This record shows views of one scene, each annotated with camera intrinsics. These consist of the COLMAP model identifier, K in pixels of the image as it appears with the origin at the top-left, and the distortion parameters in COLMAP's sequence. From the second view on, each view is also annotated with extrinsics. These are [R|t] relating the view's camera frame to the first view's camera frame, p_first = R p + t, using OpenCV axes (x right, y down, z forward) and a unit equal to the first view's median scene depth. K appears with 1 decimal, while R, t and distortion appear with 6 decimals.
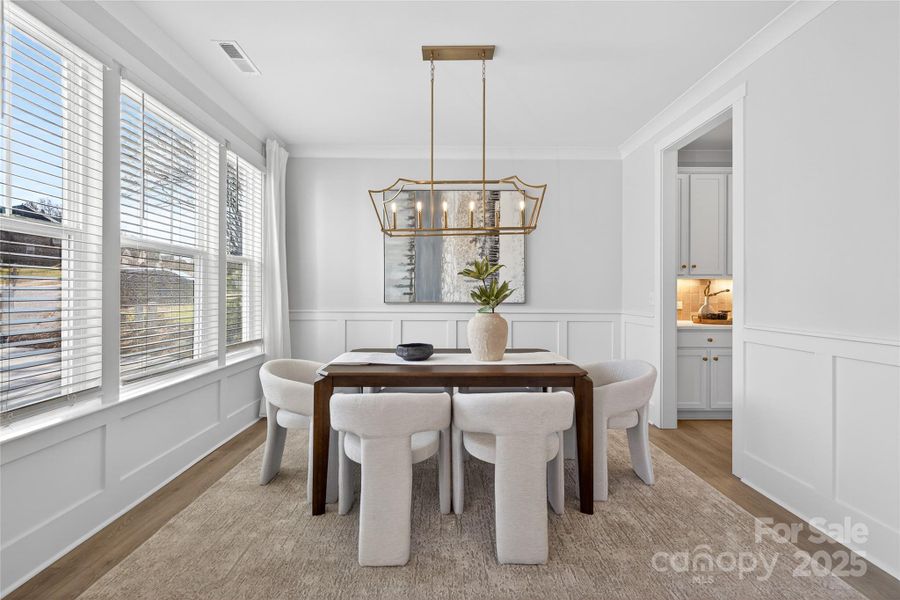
lens RADIAL K [[377.7, 0, 448.4], [0, 377.7, 294.3], [0, 0, 1]] dist [0.016451, 0.000103]
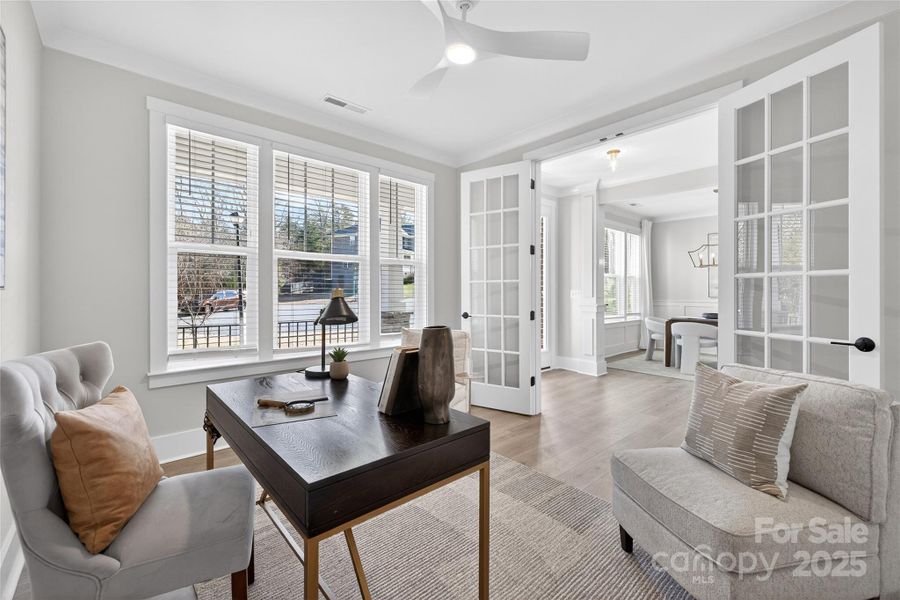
lens RADIAL K [[377.7, 0, 446.9], [0, 377.7, 292.6], [0, 0, 1]] dist [0.016451, 0.000103]
pose [[0.645101, -0.003131, -0.764091, 0.548938], [0.003415, 0.999993, -0.001214, 0.002534], [0.764090, -0.001826, 0.645107, -1.502945]]
